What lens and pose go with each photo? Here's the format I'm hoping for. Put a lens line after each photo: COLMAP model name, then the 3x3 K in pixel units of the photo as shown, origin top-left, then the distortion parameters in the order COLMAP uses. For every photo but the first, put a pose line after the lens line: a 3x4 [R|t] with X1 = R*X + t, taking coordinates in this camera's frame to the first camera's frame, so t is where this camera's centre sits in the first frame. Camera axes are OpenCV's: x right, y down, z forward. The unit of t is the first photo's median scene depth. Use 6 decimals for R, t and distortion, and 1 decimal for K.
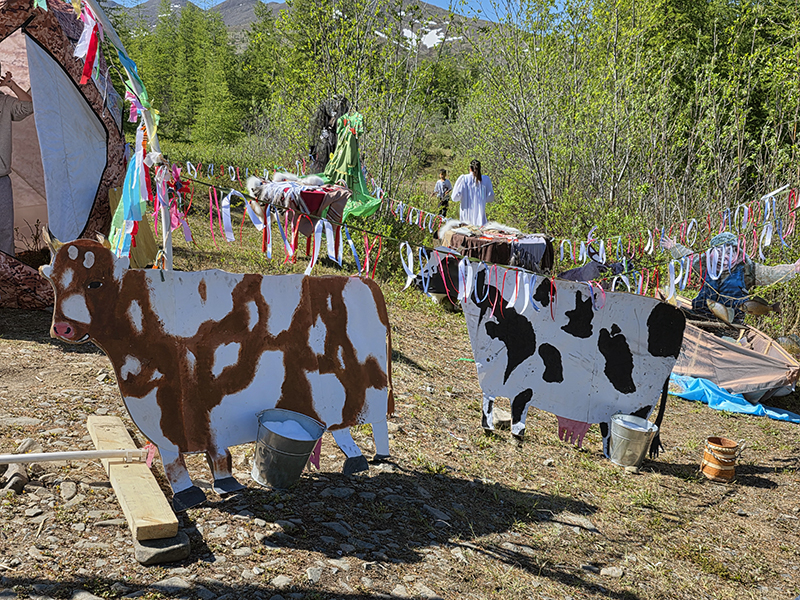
lens RADIAL K [[1039.7, 0, 400.1], [0, 1039.7, 298.9], [0, 0, 1]] dist [0.223739, 0.000000]
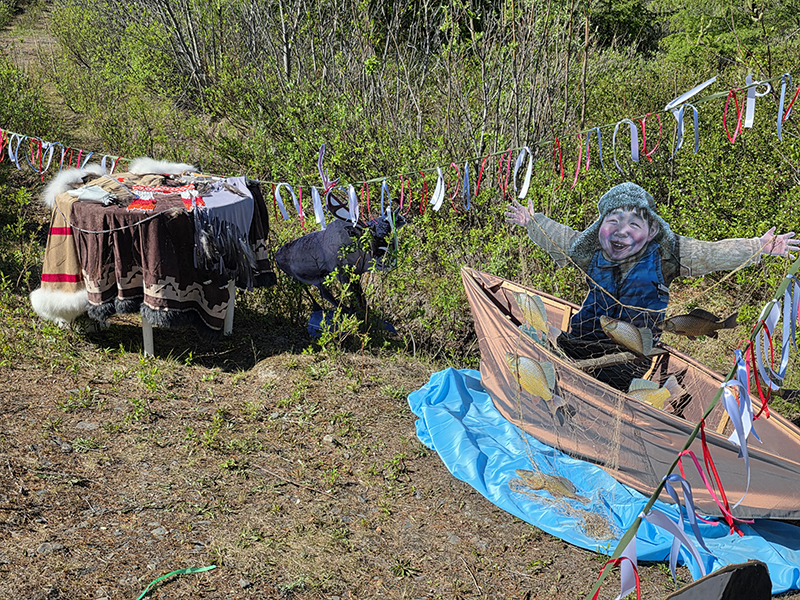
lens RADIAL K [[1039.7, 0, 398.7], [0, 1039.7, 301.5], [0, 0, 1]] dist [0.223739, 0.000000]
pose [[0.937530, -0.158287, 0.309811, 0.031834], [0.110298, 0.979799, 0.166816, -0.085864], [-0.329957, -0.122224, 0.936050, 0.458391]]
